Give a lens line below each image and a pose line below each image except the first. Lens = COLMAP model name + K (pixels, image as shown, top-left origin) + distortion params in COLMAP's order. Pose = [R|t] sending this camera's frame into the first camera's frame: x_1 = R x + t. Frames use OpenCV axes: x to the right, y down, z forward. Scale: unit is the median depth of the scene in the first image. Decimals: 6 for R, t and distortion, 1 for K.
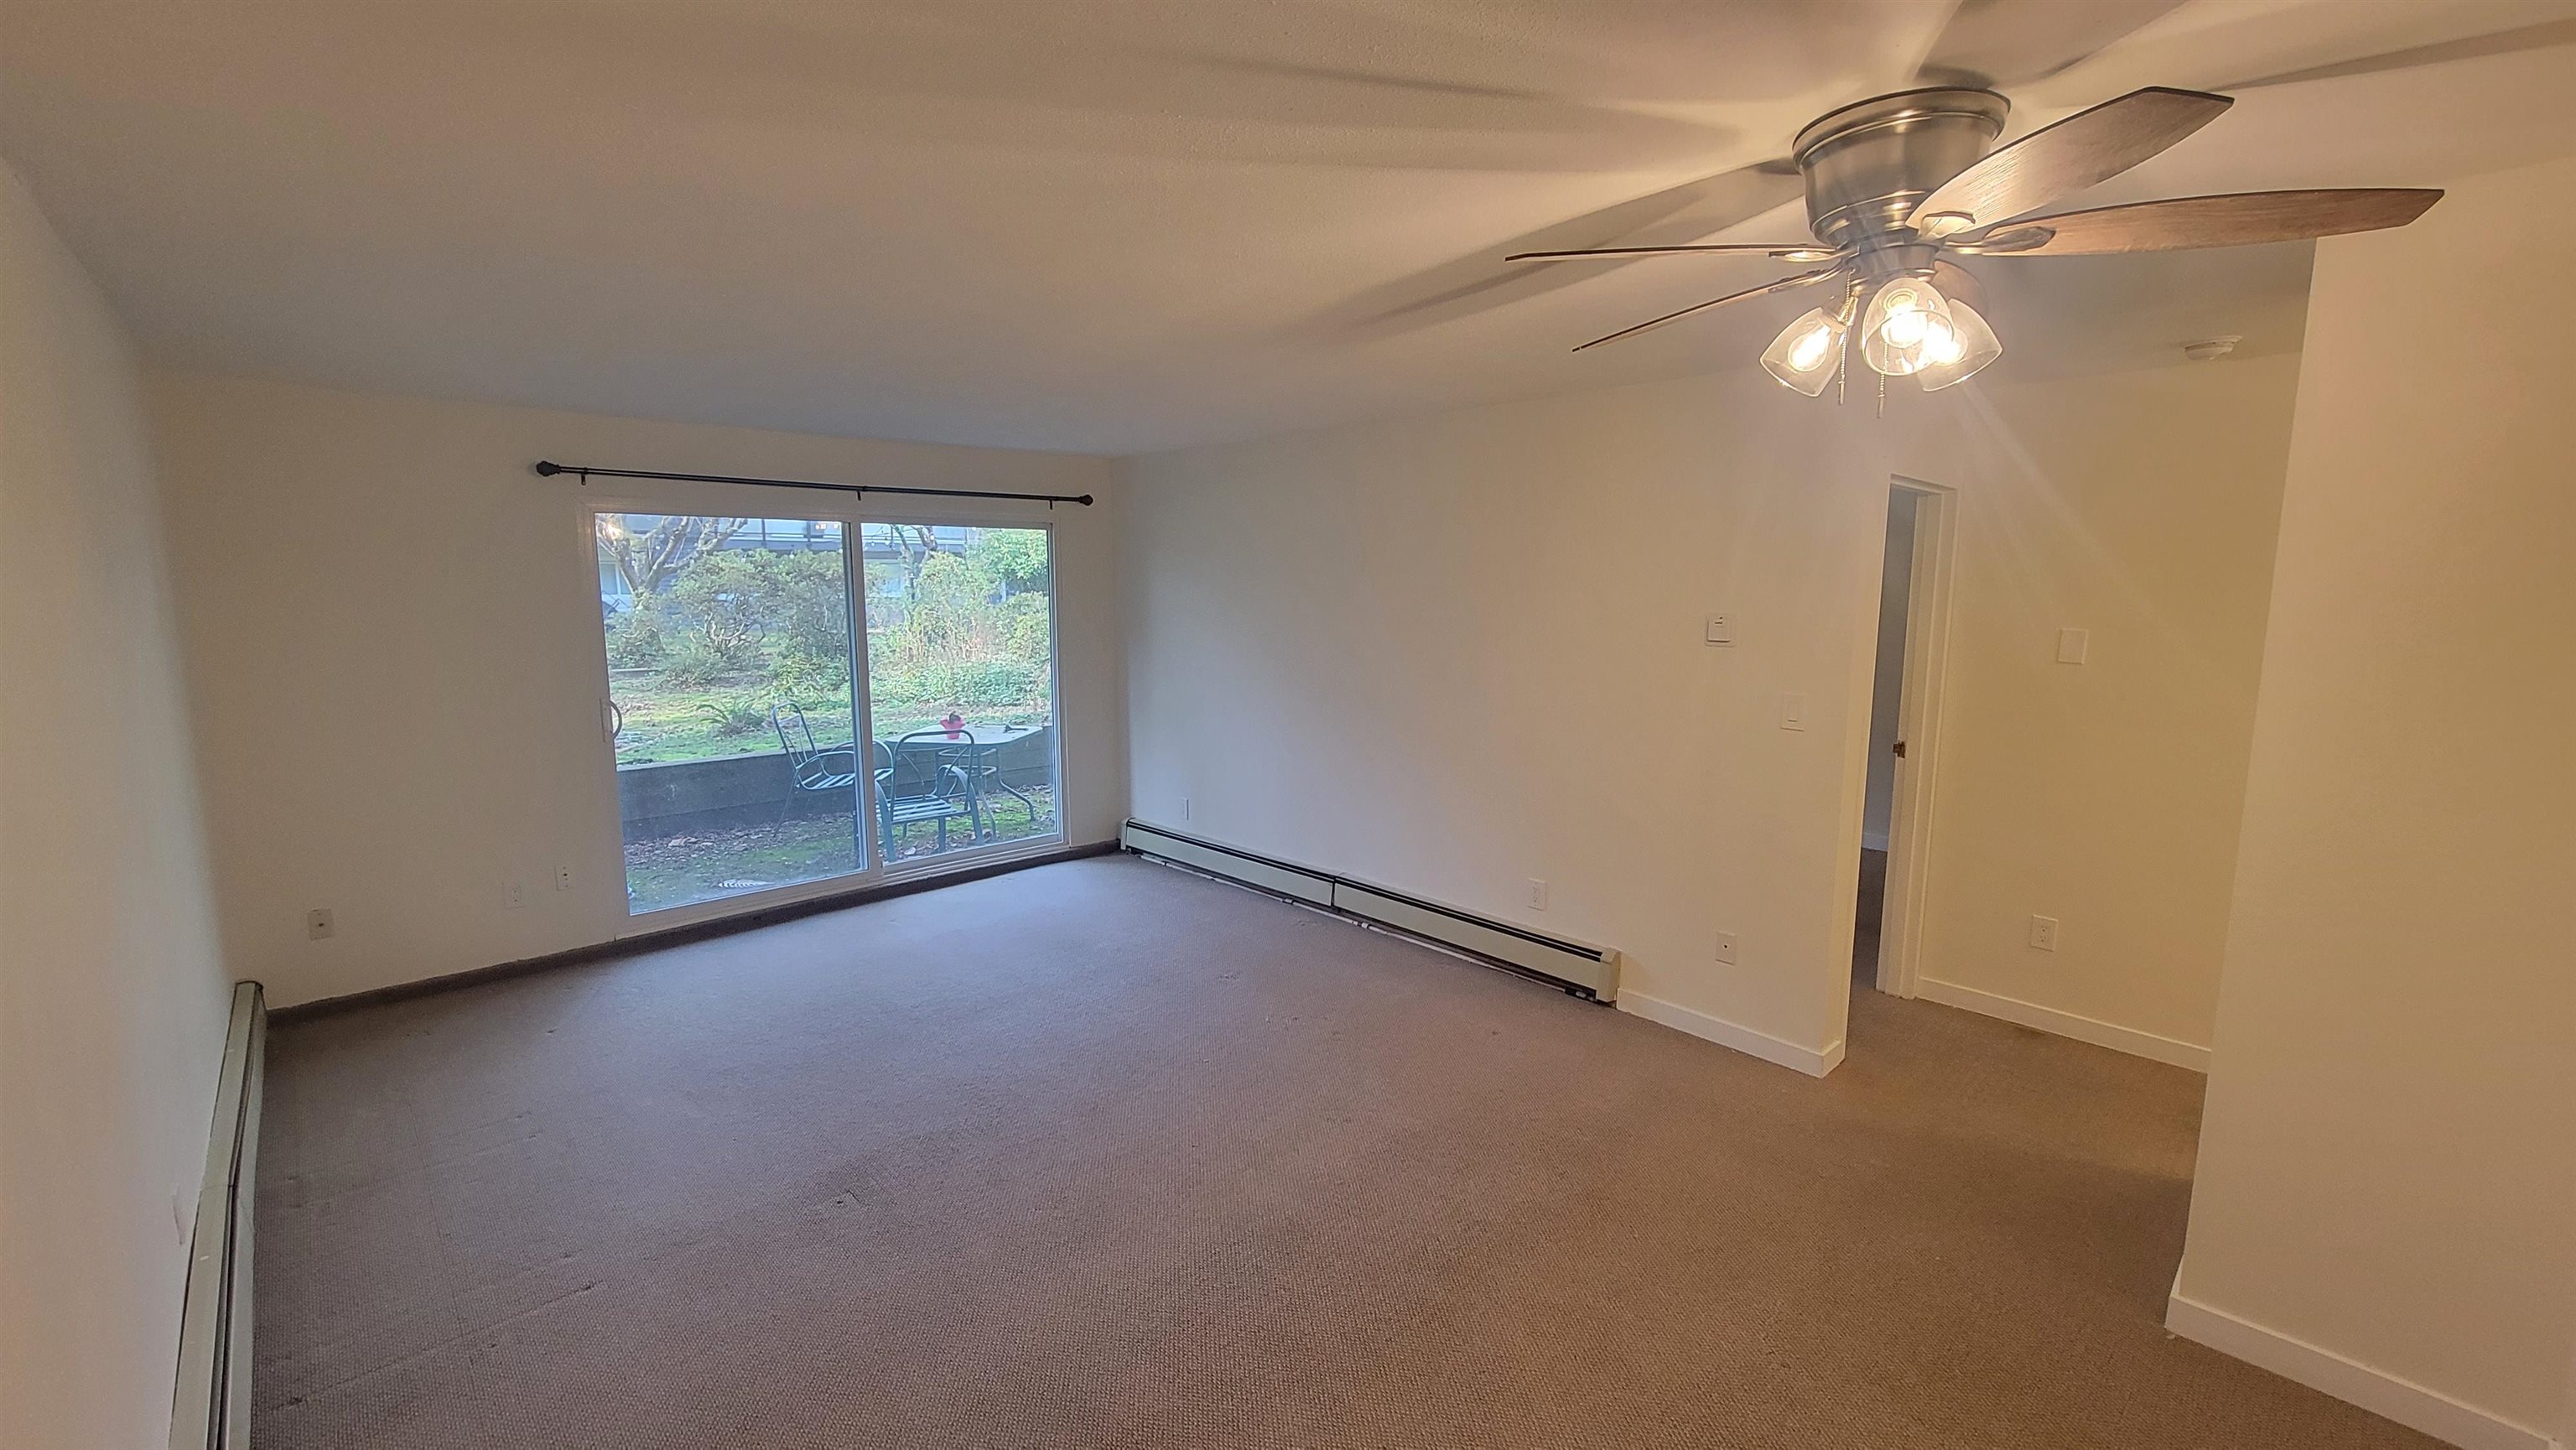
lens RADIAL K [[1057.5, 0, 1288.0], [0, 1057.5, 725.0], [0, 0, 1]] dist [0.000535, 0.000319]
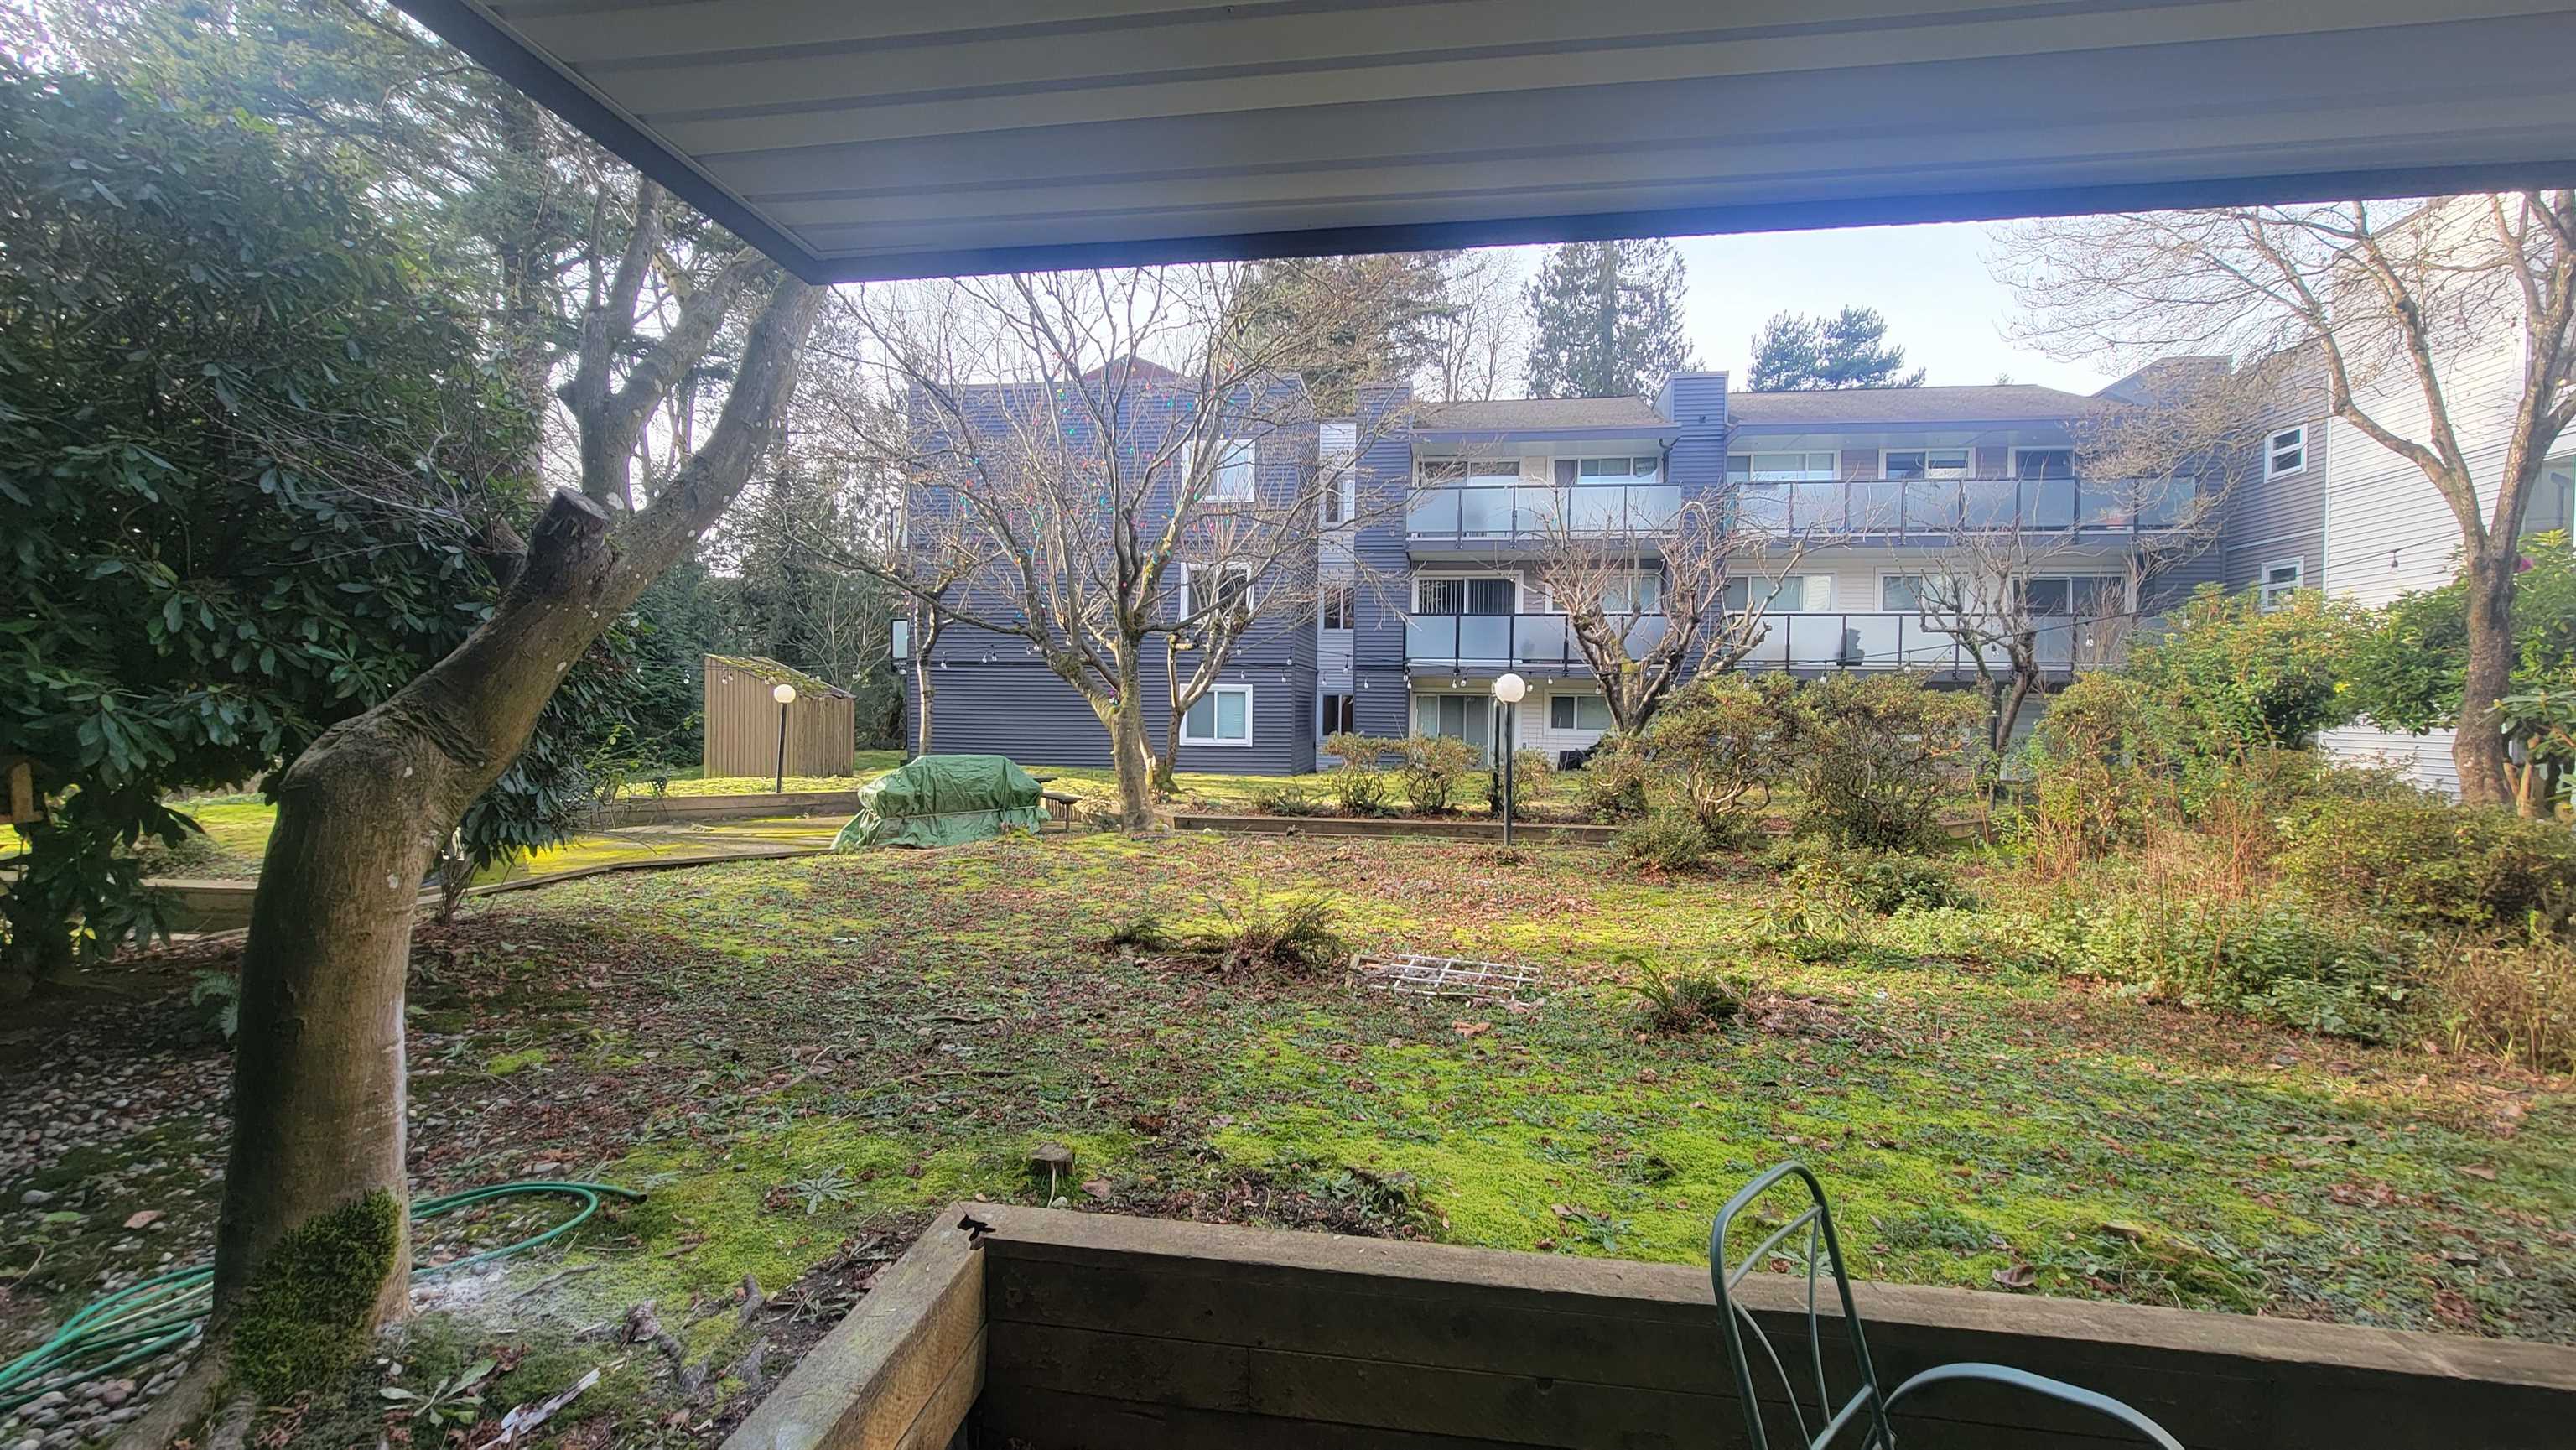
lens RADIAL K [[1057.5, 0, 1288.0], [0, 1057.5, 725.0], [0, 0, 1]] dist [0.000535, 0.000319]
pose [[0.621486, 0.018086, -0.783216, -0.199065], [-0.116780, 0.990703, -0.069788, -0.060118], [0.774672, 0.134836, 0.617820, 0.423608]]
